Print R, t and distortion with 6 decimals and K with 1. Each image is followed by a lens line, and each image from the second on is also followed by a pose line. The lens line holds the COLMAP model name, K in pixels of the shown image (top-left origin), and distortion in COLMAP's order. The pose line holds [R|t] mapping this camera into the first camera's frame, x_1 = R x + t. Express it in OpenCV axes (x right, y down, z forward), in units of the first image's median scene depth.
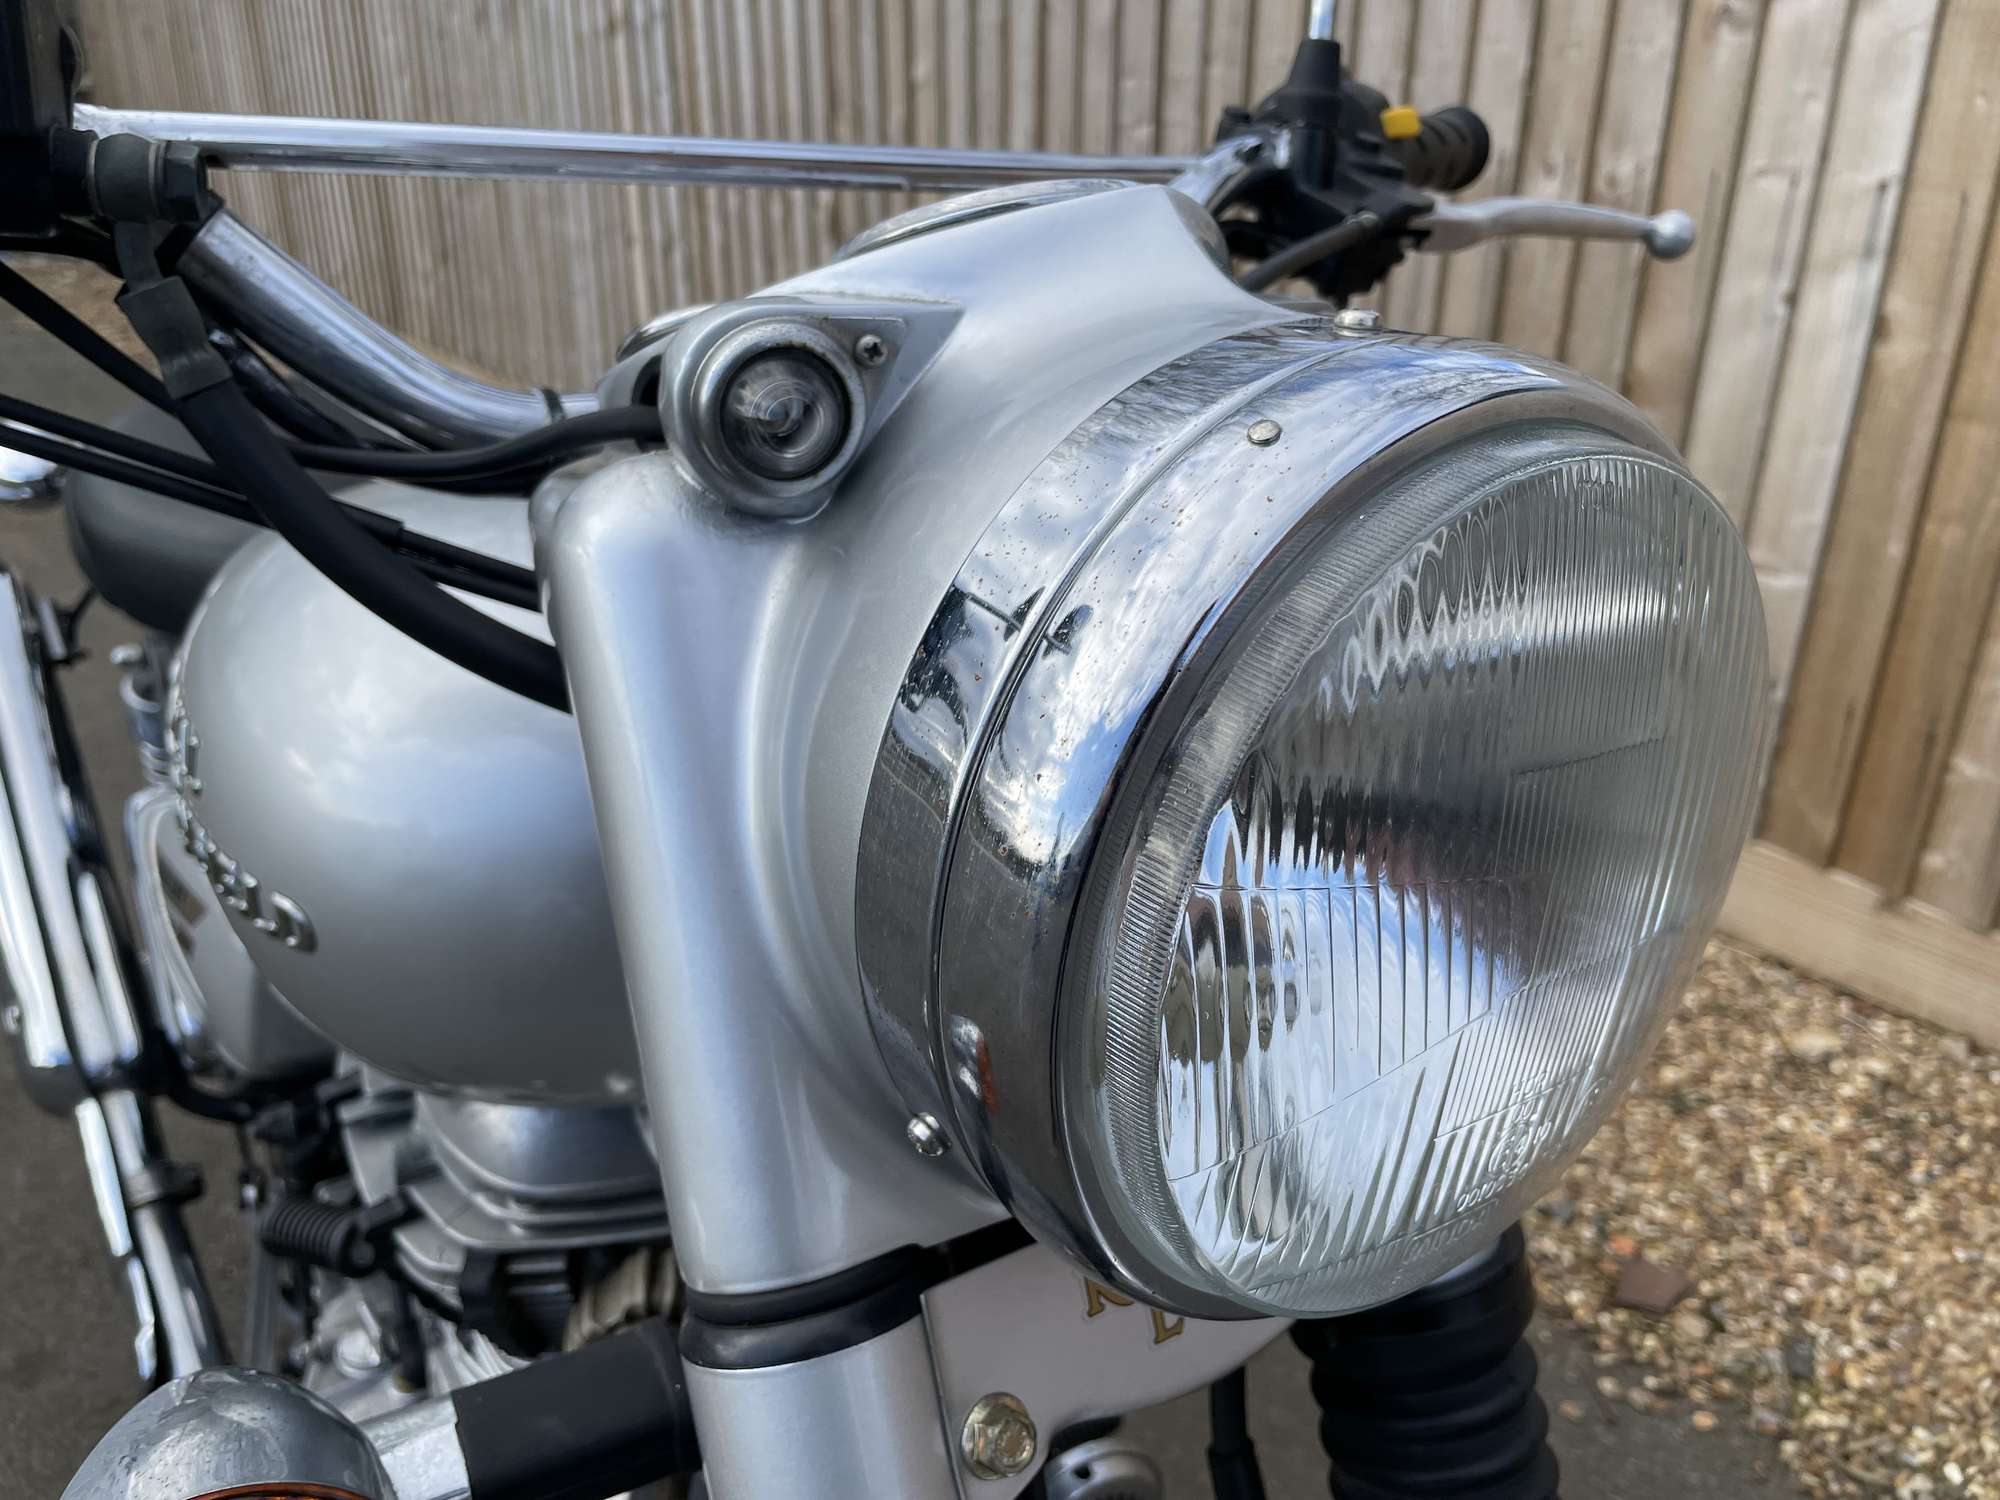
lens RADIAL K [[1535.7, 0, 994.4], [0, 1535.7, 755.3], [0, 0, 1]] dist [0.082607, -0.123331]
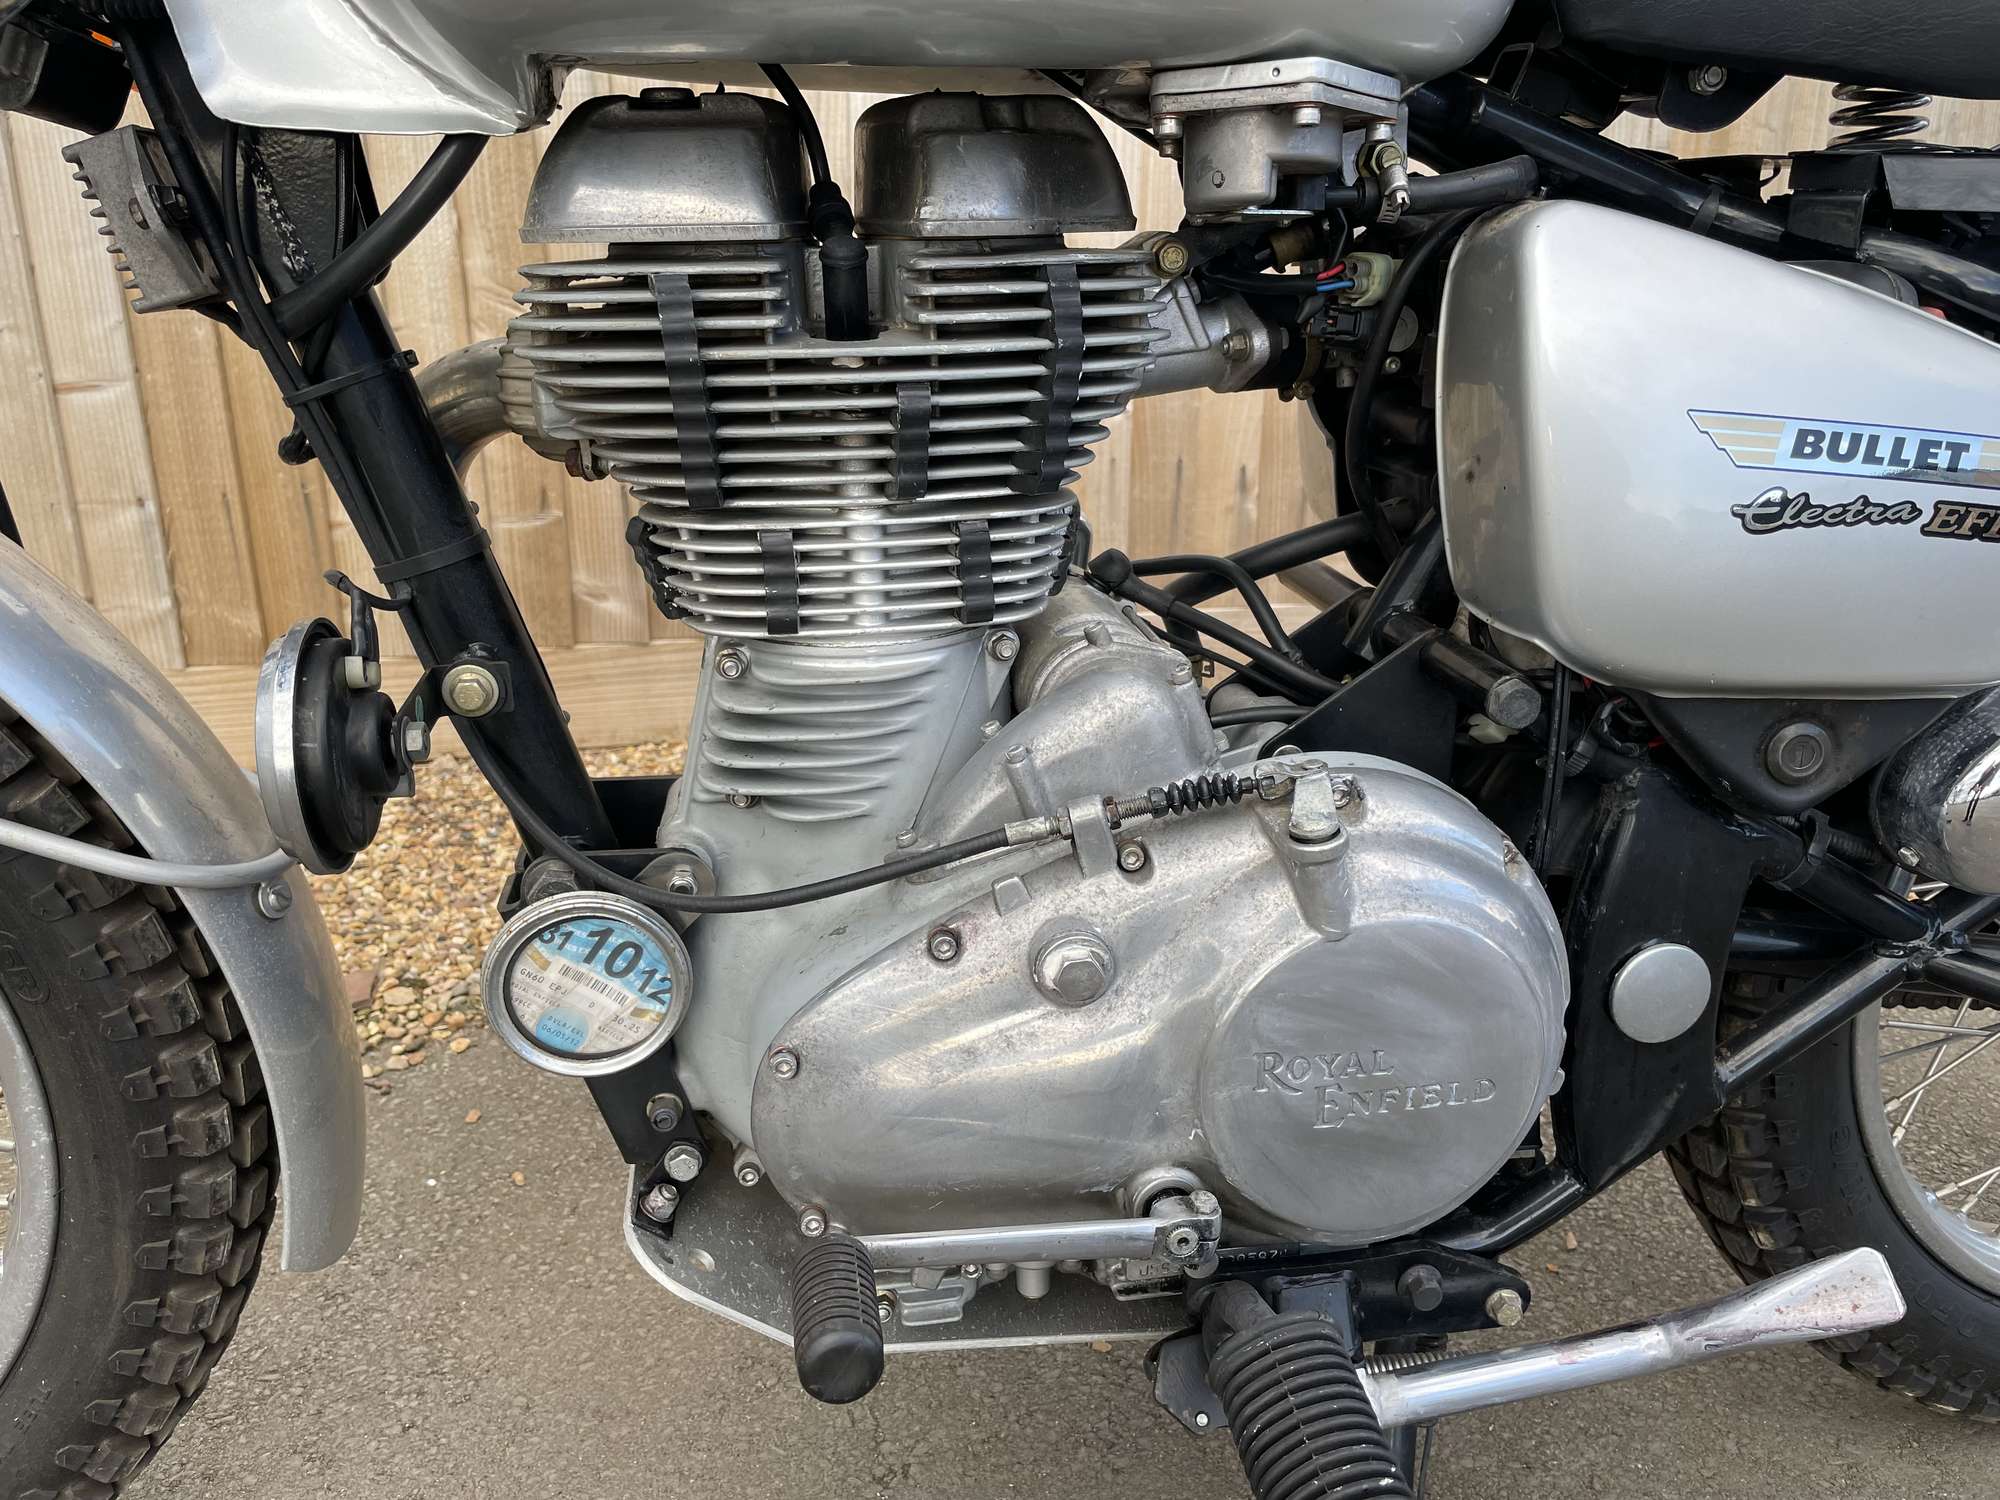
lens RADIAL K [[1535.7, 0, 1010.5], [0, 1535.7, 733.3], [0, 0, 1]] dist [0.082607, -0.123331]
pose [[0.439507, -0.287712, 0.850914, -0.165500], [0.367814, 0.921897, 0.121733, 0.213202], [-0.819479, 0.259476, 0.511005, 0.112084]]
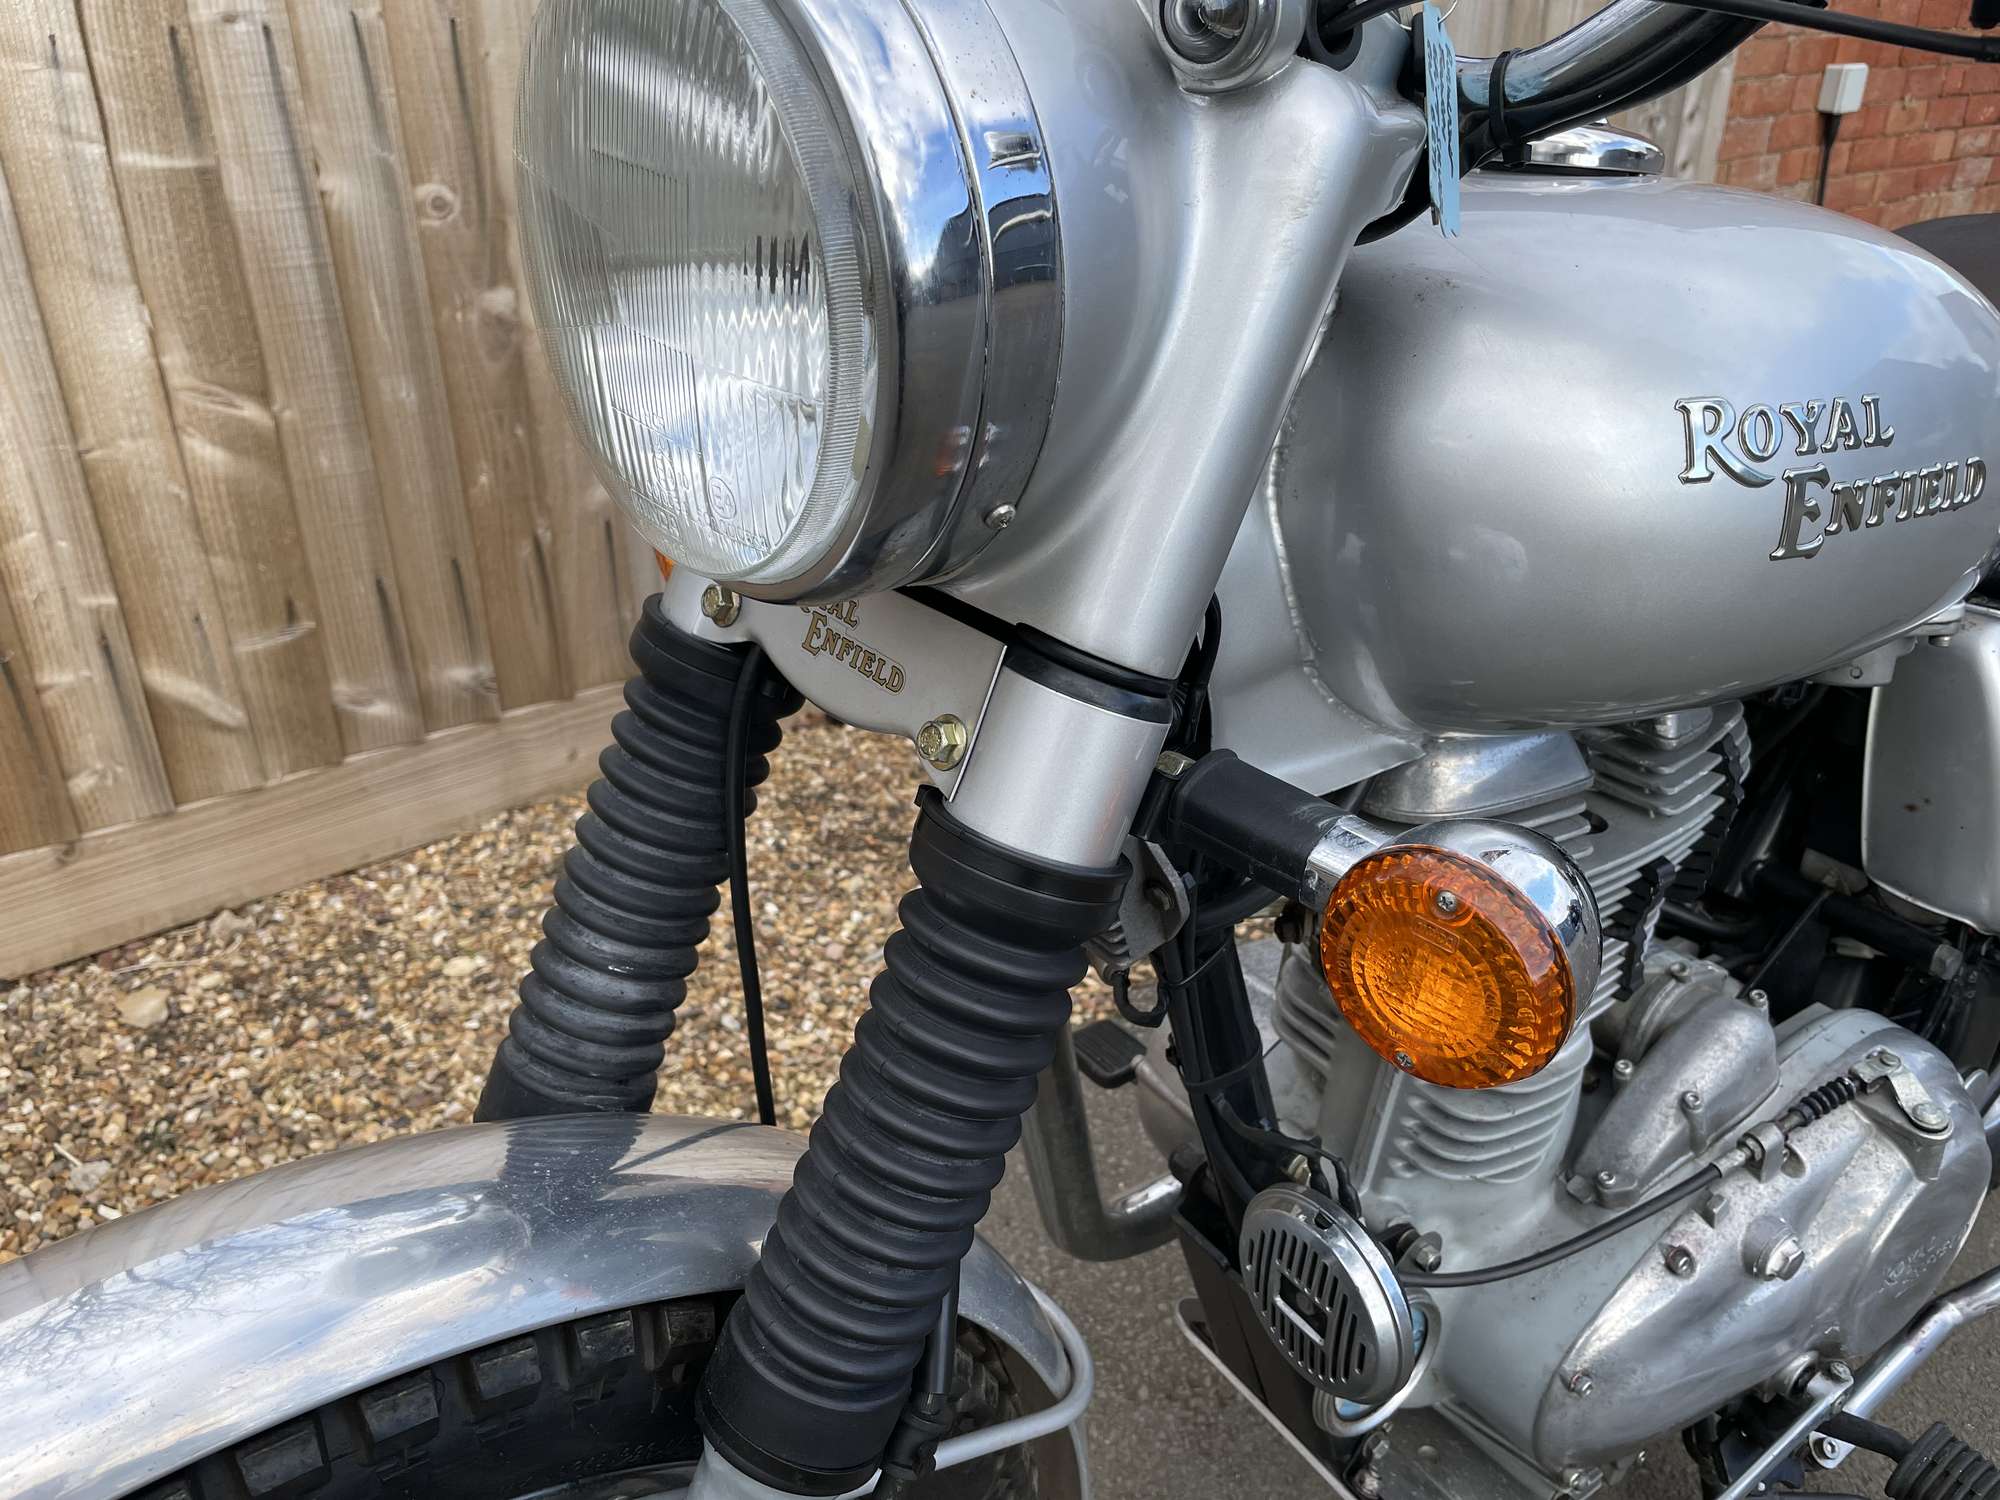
lens RADIAL K [[1535.7, 0, 1006.0], [0, 1535.7, 743.5], [0, 0, 1]] dist [0.082607, -0.123331]
pose [[0.012329, -0.457700, 0.889021, -0.232620], [0.414219, 0.811554, 0.412072, -0.122684], [-0.910094, 0.363169, 0.199593, 0.366675]]
